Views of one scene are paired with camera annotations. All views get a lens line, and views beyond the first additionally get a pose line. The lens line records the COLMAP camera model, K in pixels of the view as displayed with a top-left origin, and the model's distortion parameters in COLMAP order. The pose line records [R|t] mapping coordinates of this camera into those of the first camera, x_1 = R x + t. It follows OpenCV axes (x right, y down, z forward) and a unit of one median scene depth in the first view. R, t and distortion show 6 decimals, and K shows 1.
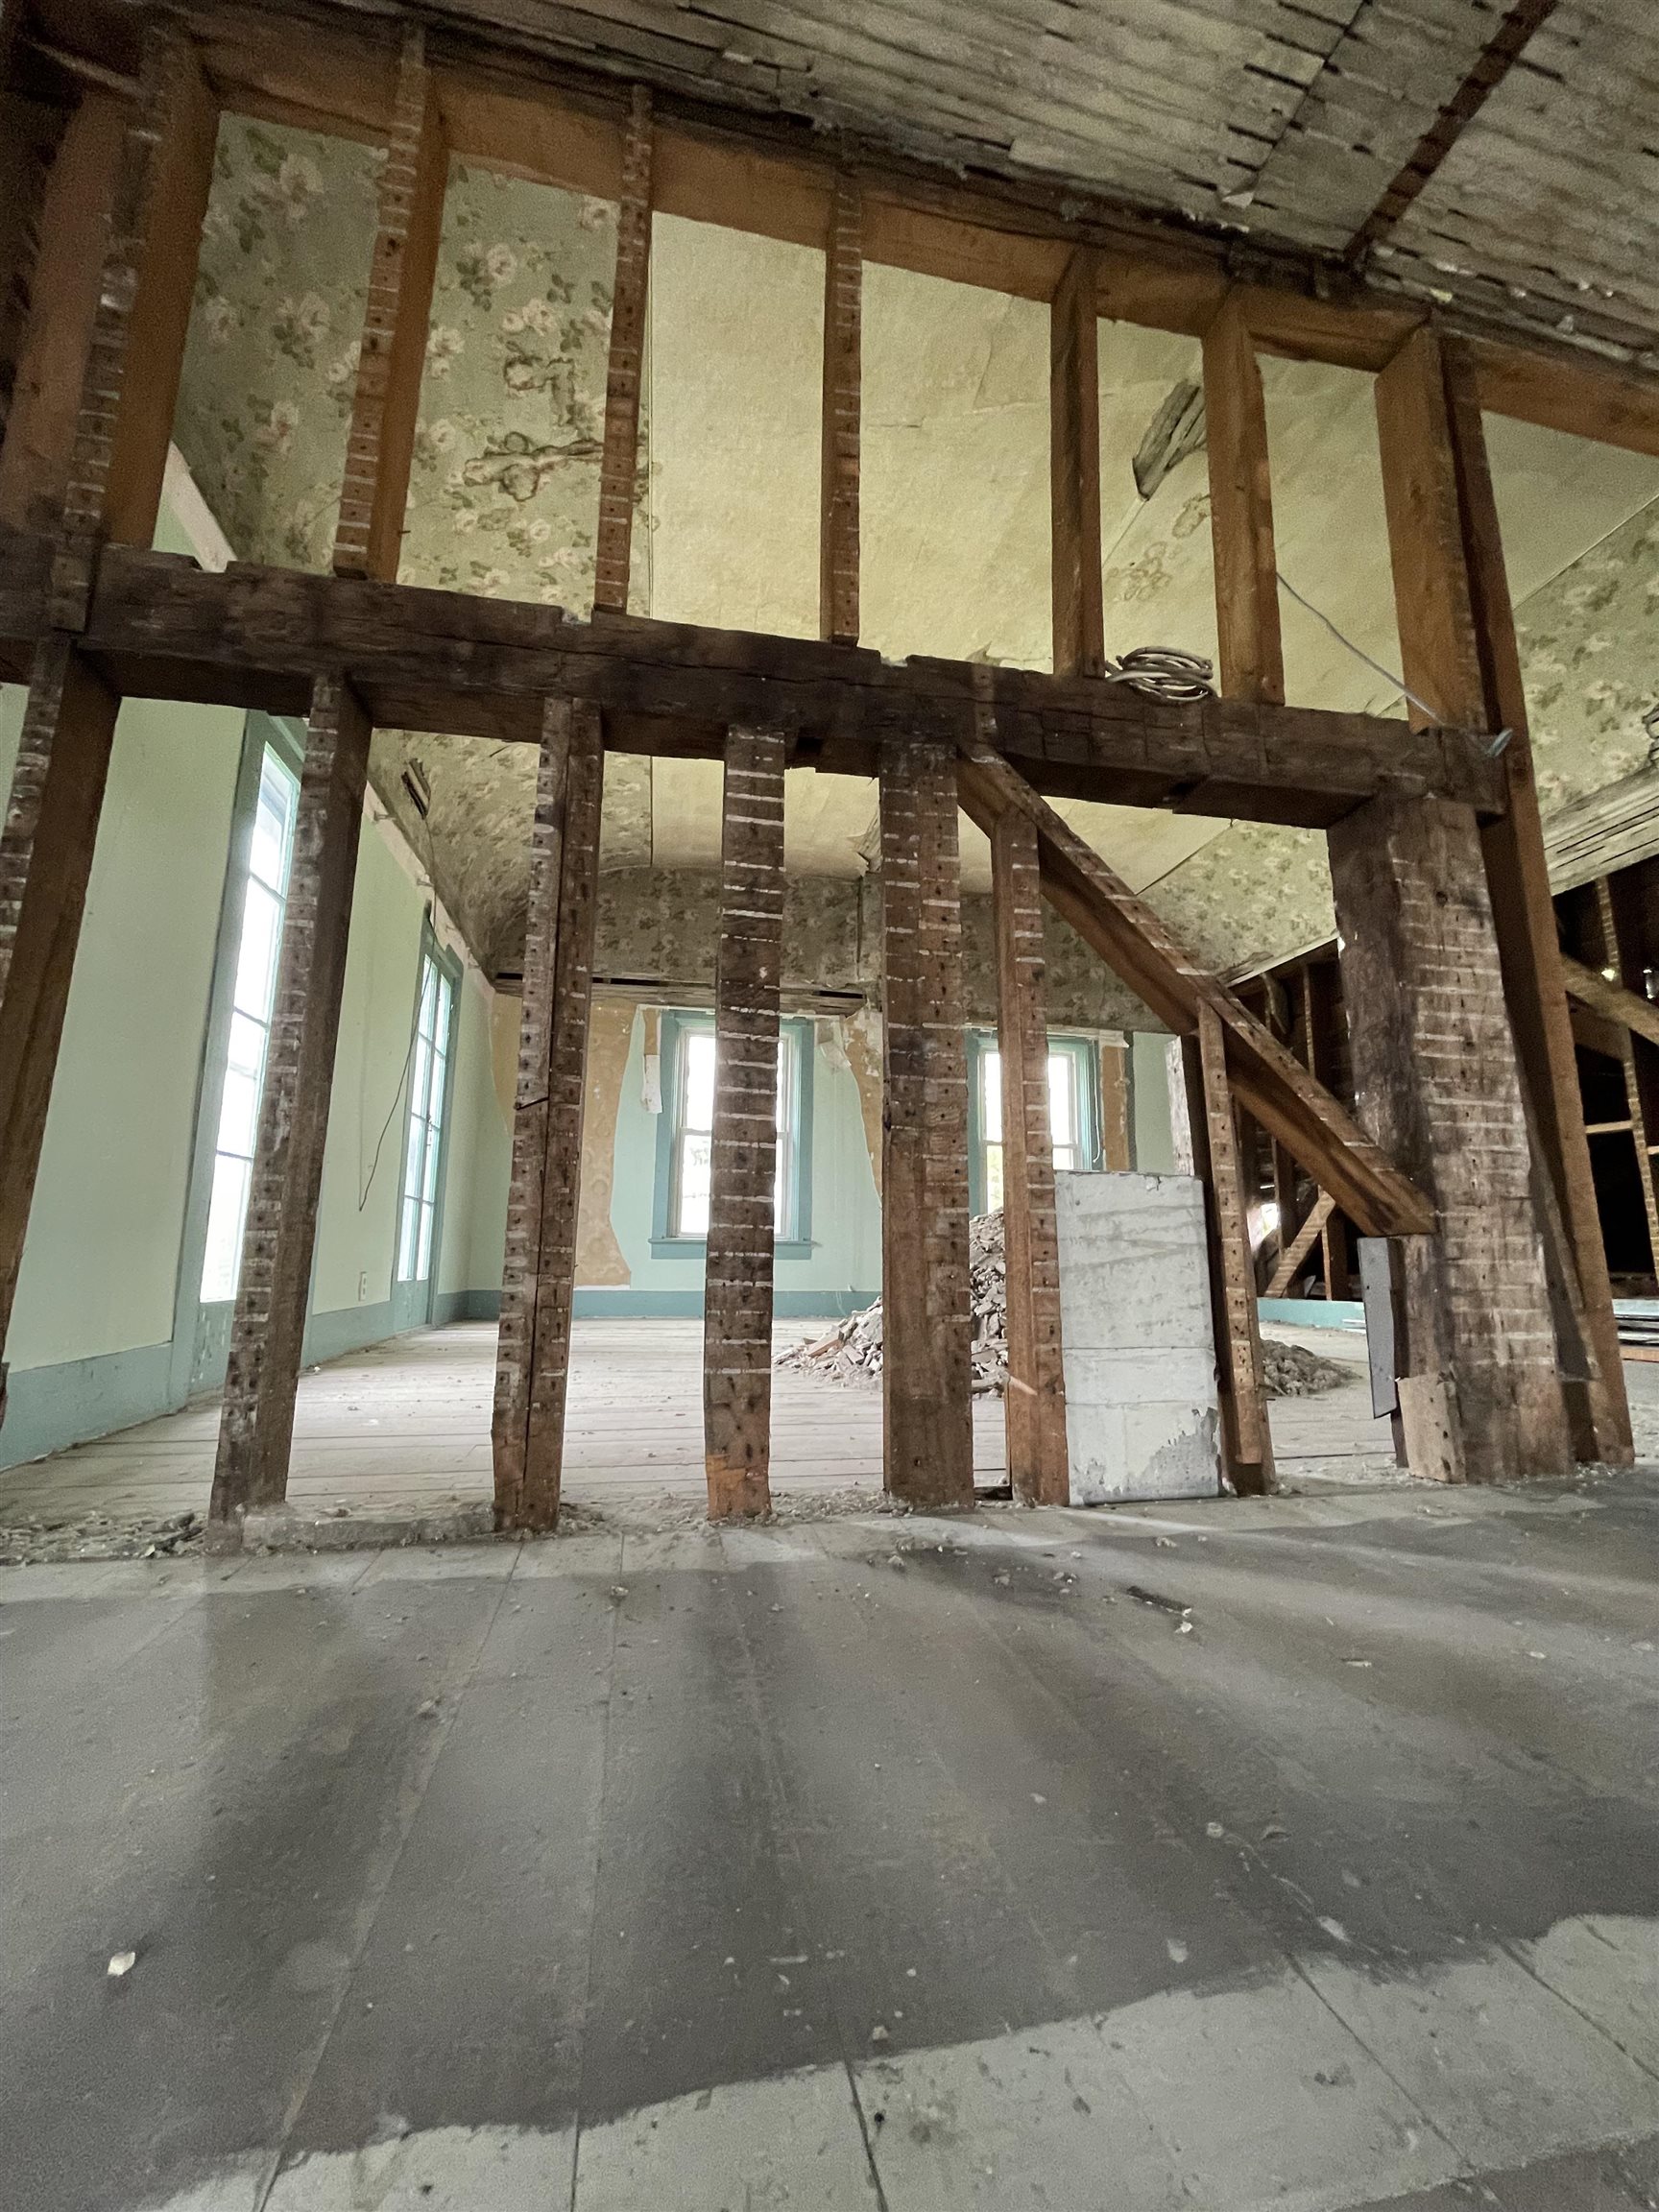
lens RADIAL K [[887.9, 0, 846.7], [0, 887.9, 1107.8], [0, 0, 1]] dist [-0.003798, -0.000332]
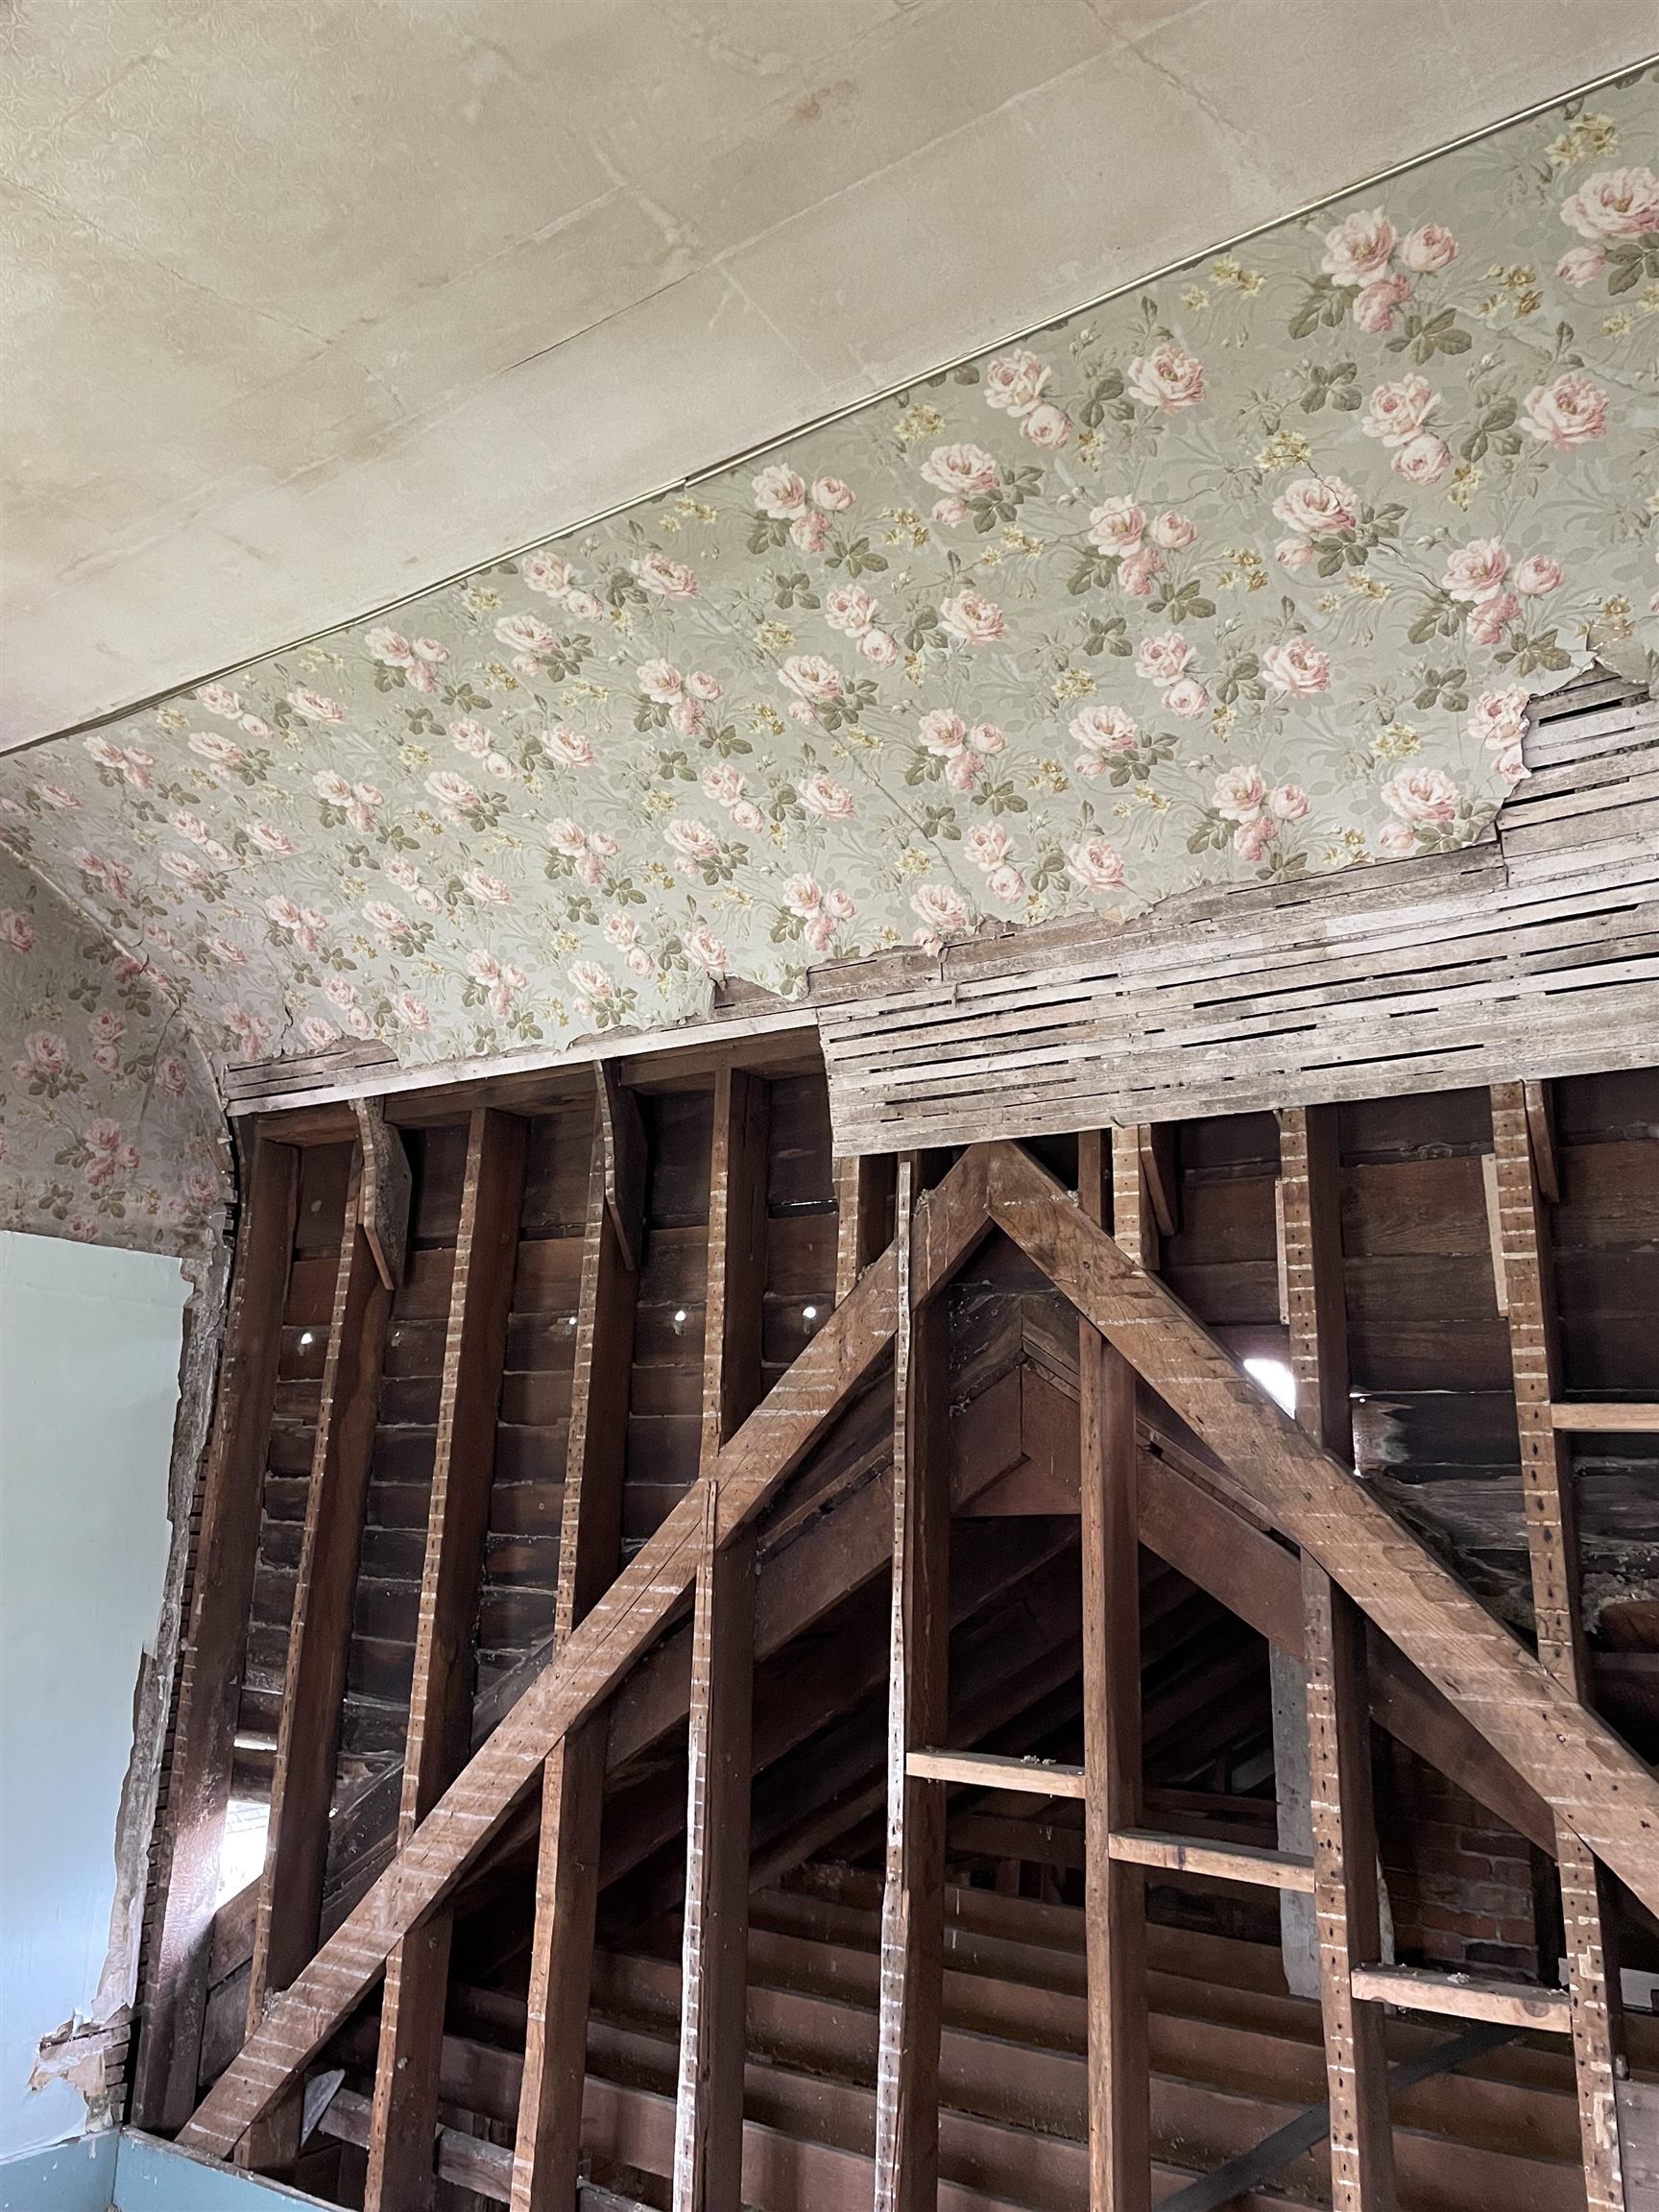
lens RADIAL K [[1673.9, 0, 833.5], [0, 1673.9, 1092.6], [0, 0, 1]] dist [0.043491, -0.032524]
pose [[0.731326, 0.179431, 0.658002, 0.209769], [-0.140871, 0.983709, -0.111680, -0.124856], [-0.667321, -0.011019, 0.744689, 0.469921]]
